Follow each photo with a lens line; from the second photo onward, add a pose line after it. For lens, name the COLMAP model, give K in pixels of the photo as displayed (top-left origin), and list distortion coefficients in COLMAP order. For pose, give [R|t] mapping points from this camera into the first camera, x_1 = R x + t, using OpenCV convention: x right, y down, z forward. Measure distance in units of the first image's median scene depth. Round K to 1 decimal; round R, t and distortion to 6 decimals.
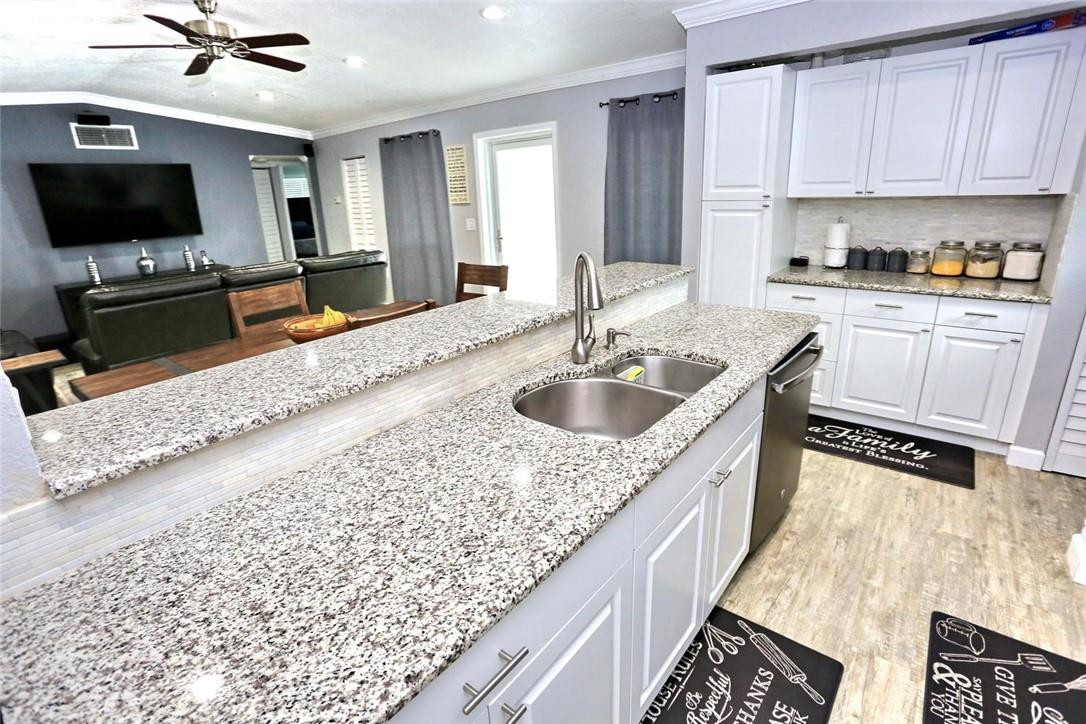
lens RADIAL K [[522.0, 0, 544.4], [0, 522.0, 358.7], [0, 0, 1]] dist [-0.066512, 0.023811]
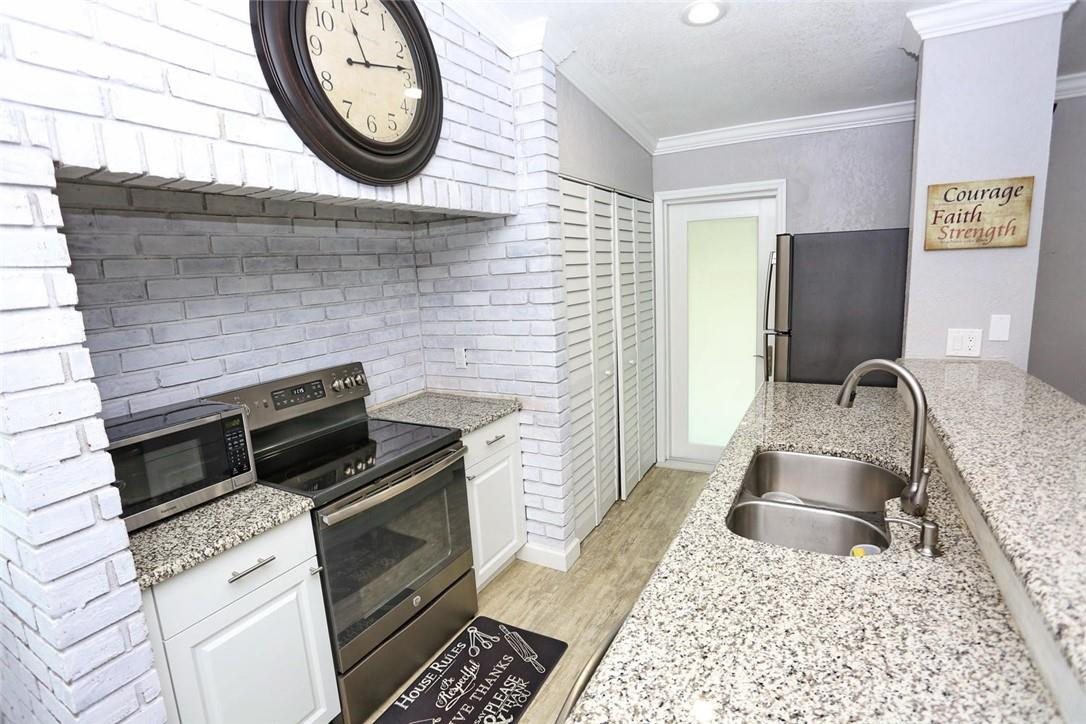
lens RADIAL K [[522.0, 0, 539.9], [0, 522.0, 359.6], [0, 0, 1]] dist [-0.066512, 0.023811]
pose [[-0.981580, 0.120772, -0.148039, 0.417784], [0.037594, 0.881803, 0.470118, -0.334882], [0.187318, 0.455893, -0.870100, 0.872039]]
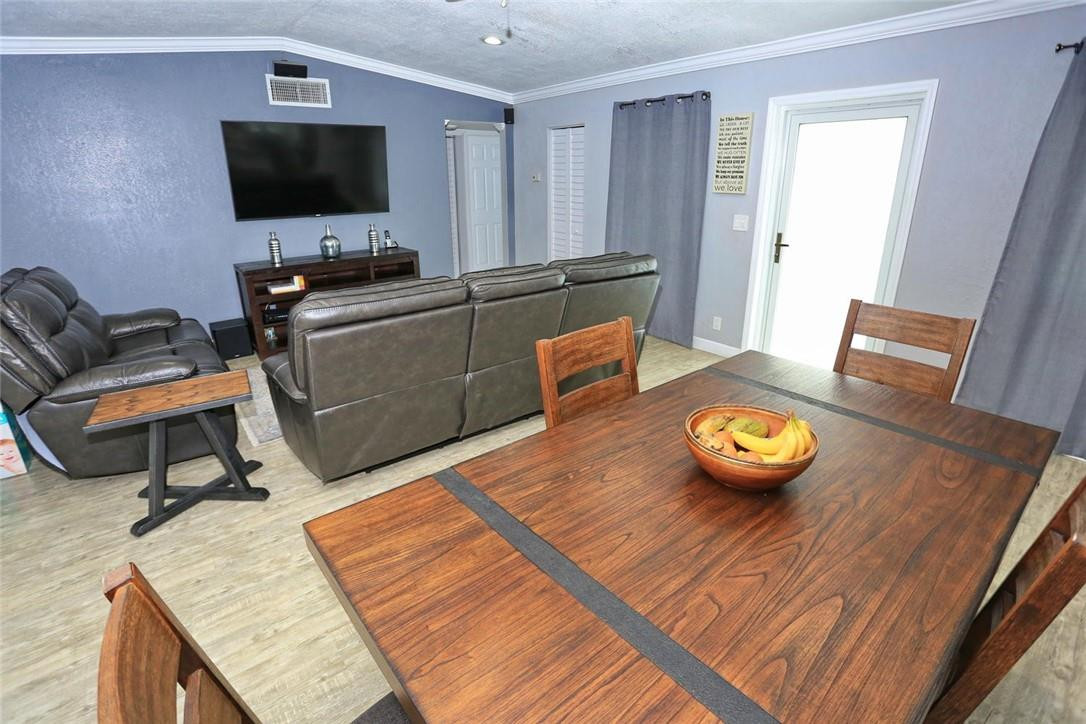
lens RADIAL K [[522.0, 0, 543.5], [0, 522.0, 356.1], [0, 0, 1]] dist [-0.066512, 0.023811]
pose [[0.976659, 0.102080, -0.188988, -0.490367], [-0.096669, 0.994604, 0.037653, -0.130006], [0.191812, -0.018505, 0.981257, 0.417961]]
